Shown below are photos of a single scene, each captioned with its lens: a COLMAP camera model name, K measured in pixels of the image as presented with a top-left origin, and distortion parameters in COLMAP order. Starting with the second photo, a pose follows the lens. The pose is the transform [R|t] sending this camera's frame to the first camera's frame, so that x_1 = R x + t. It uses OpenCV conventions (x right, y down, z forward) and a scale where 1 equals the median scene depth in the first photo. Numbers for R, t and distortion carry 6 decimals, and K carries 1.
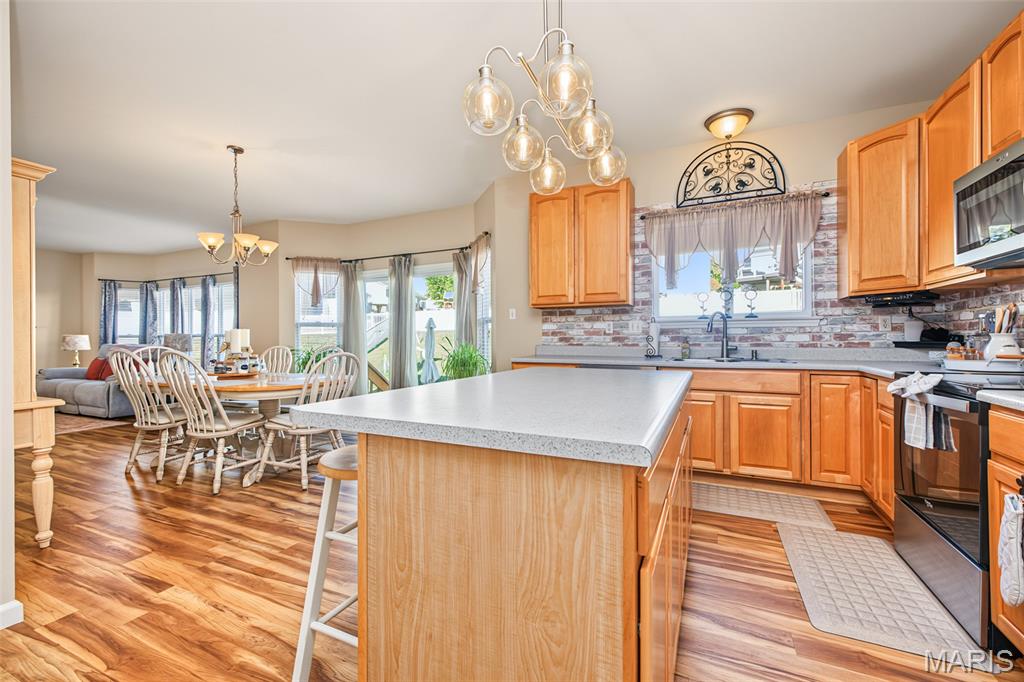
lens RADIAL K [[425.4, 0, 512.0], [0, 425.4, 341.0], [0, 0, 1]] dist [0.002844, -0.000580]
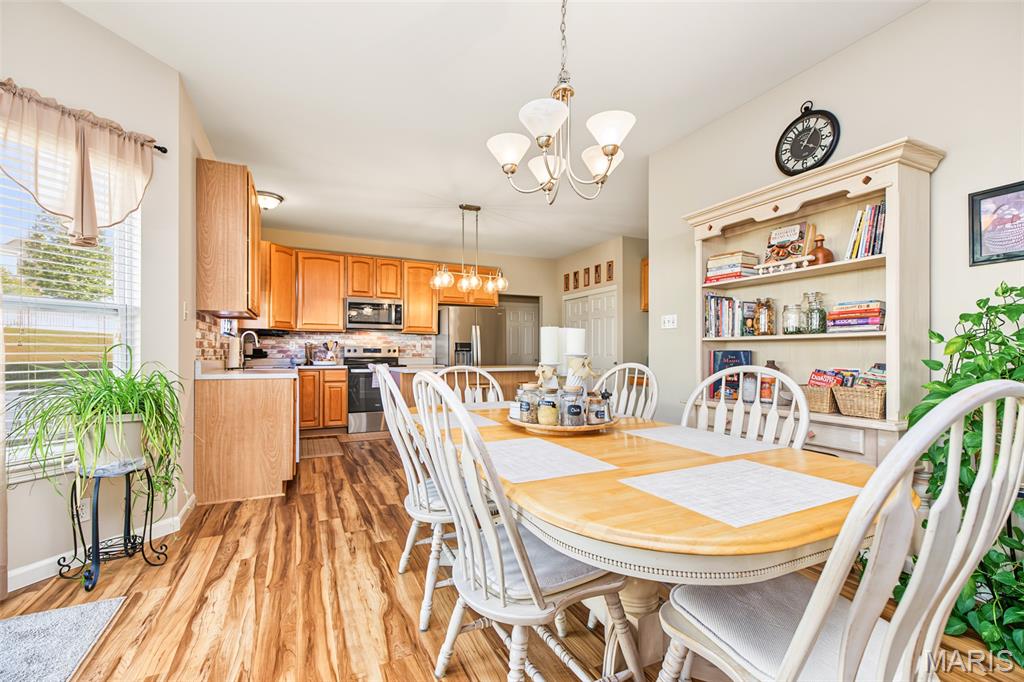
lens RADIAL K [[442.7, 0, 510.4], [0, 442.7, 350.7], [0, 0, 1]] dist [0.002652, -0.000246]
pose [[-0.765827, 0.007560, 0.643002, -1.007140], [0.006110, 0.999971, -0.004480, -0.000465], [-0.643017, 0.000498, -0.765851, 1.539214]]
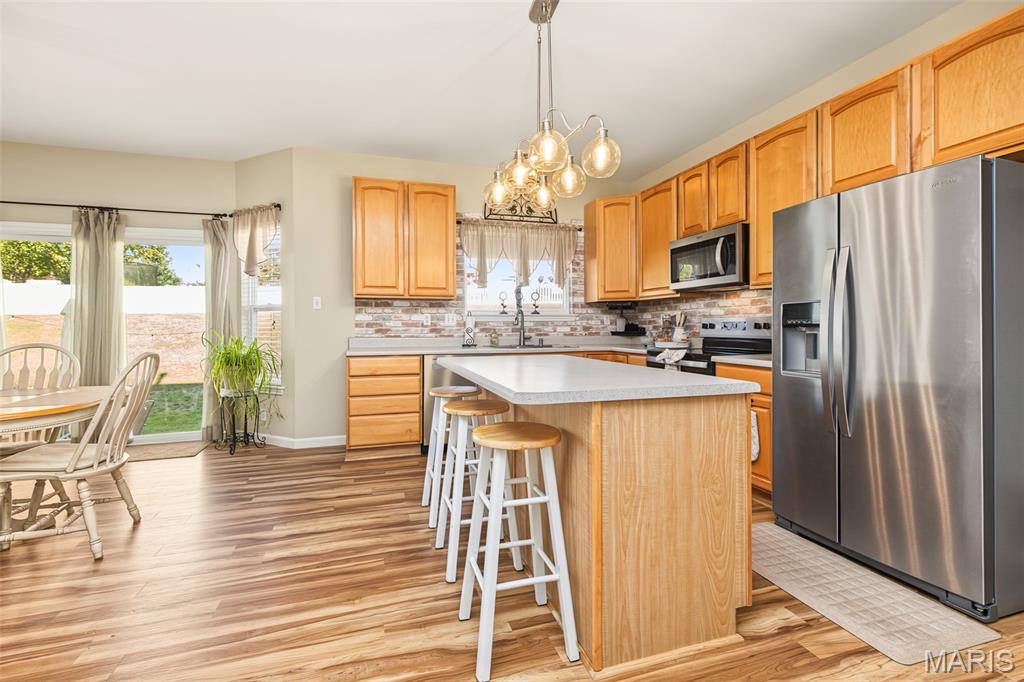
lens RADIAL K [[449.9, 0, 513.8], [0, 449.9, 330.2], [0, 0, 1]] dist [0.002860, -0.000129]
pose [[0.735729, -0.003518, 0.677267, -0.436179], [0.005076, 0.999987, -0.000320, -0.004520], [-0.677257, 0.003673, 0.735737, 0.032261]]
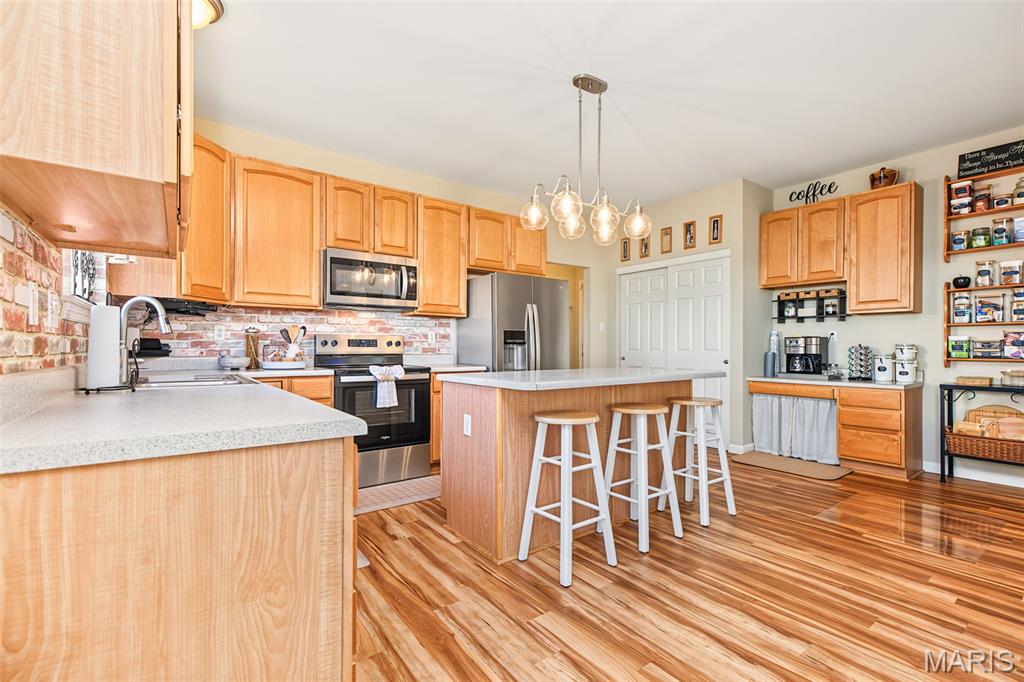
lens RADIAL K [[455.3, 0, 509.3], [0, 455.3, 348.2], [0, 0, 1]] dist [0.006857, -0.000132]
pose [[-0.870922, 0.001424, 0.491419, -0.233879], [0.004511, 0.999977, 0.005098, -0.003868], [-0.491400, 0.006656, -0.870909, 1.299185]]
